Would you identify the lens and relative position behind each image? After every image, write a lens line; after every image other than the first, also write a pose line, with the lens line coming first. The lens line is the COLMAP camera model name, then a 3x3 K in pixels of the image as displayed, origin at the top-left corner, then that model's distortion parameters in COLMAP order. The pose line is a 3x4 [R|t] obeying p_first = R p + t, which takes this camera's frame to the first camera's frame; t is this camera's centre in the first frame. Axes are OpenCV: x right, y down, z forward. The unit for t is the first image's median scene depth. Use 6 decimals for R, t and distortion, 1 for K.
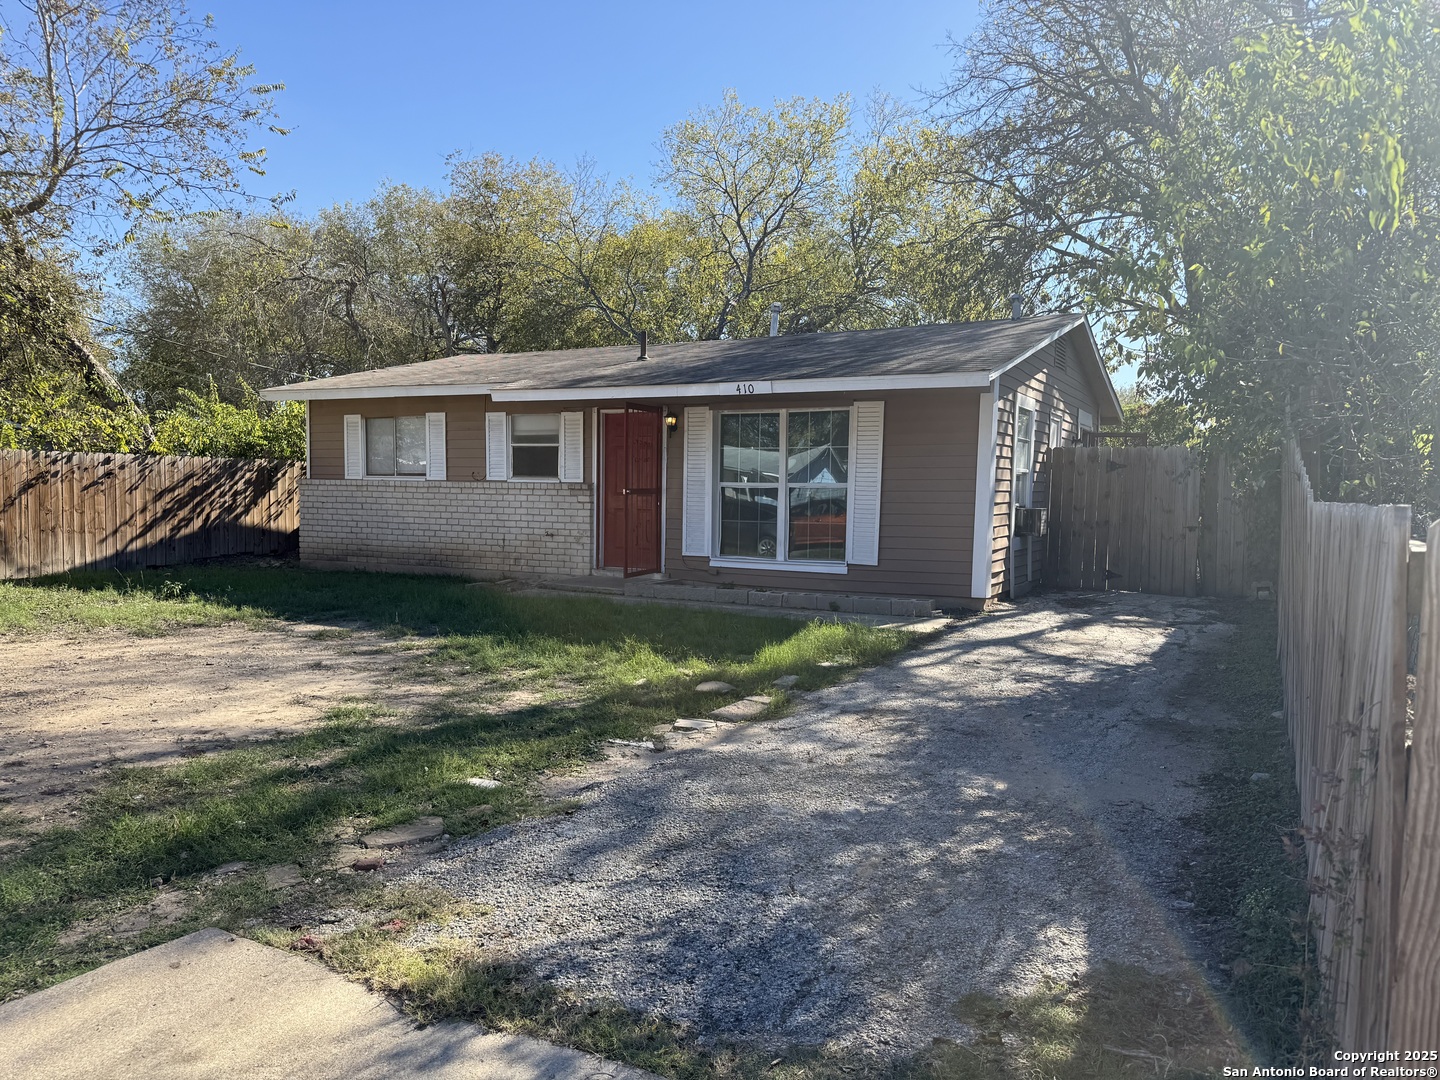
lens RADIAL K [[1017.9, 0, 723.9], [0, 1017.9, 539.2], [0, 0, 1]] dist [0.078671, -0.077597]
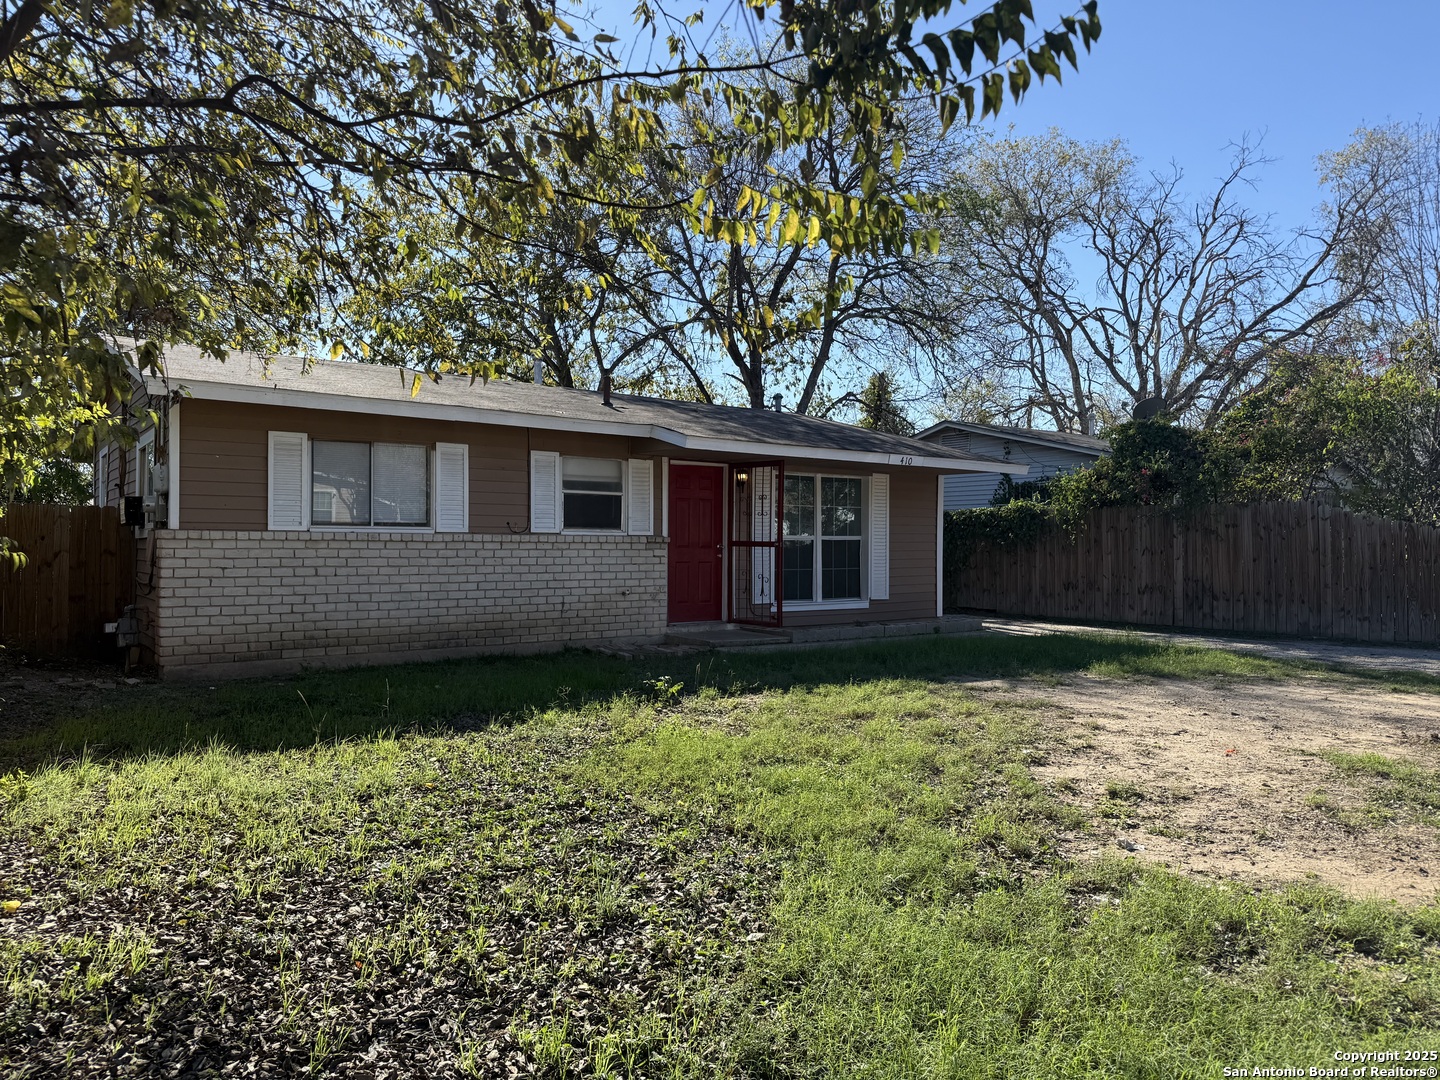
lens RADIAL K [[1017.9, 0, 731.8], [0, 1017.9, 537.3], [0, 0, 1]] dist [0.078671, -0.077597]
pose [[0.423728, -0.005658, 0.905772, -0.915891], [0.046085, 0.998820, -0.015320, -0.034561], [-0.904616, 0.048234, 0.423489, 0.515475]]
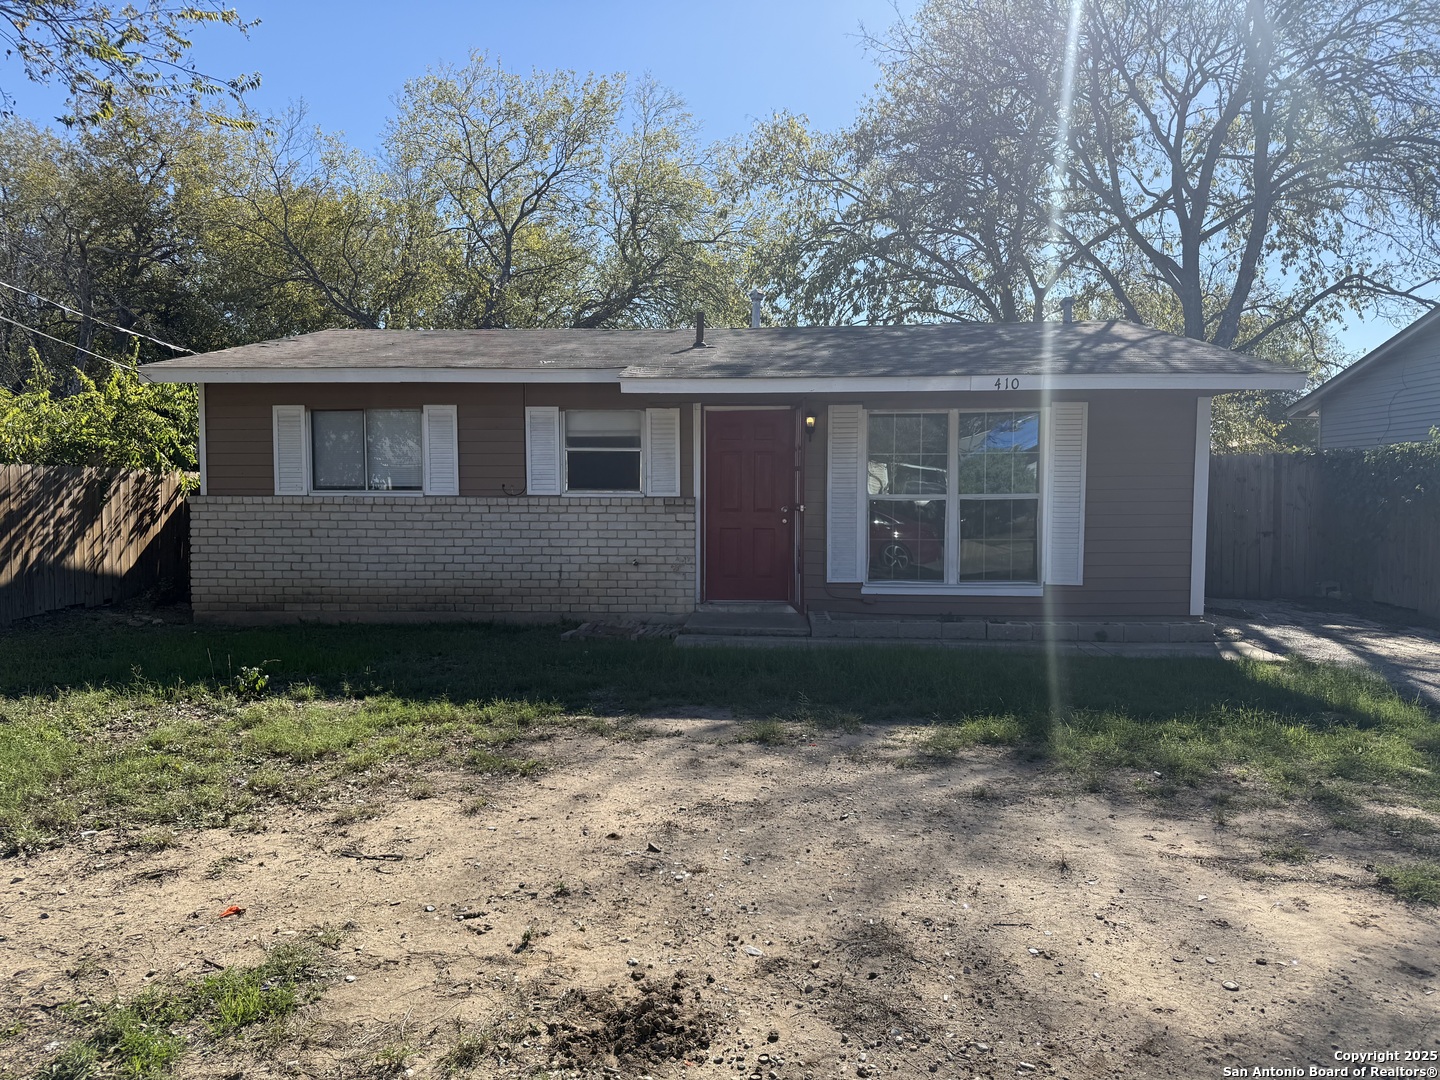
lens RADIAL K [[1017.9, 0, 713.9], [0, 1017.9, 541.3], [0, 0, 1]] dist [0.078671, -0.077597]
pose [[0.916148, -0.031229, 0.399622, -0.415947], [0.032297, 0.999470, 0.004063, -0.022021], [-0.399537, 0.009184, 0.916671, 0.247016]]
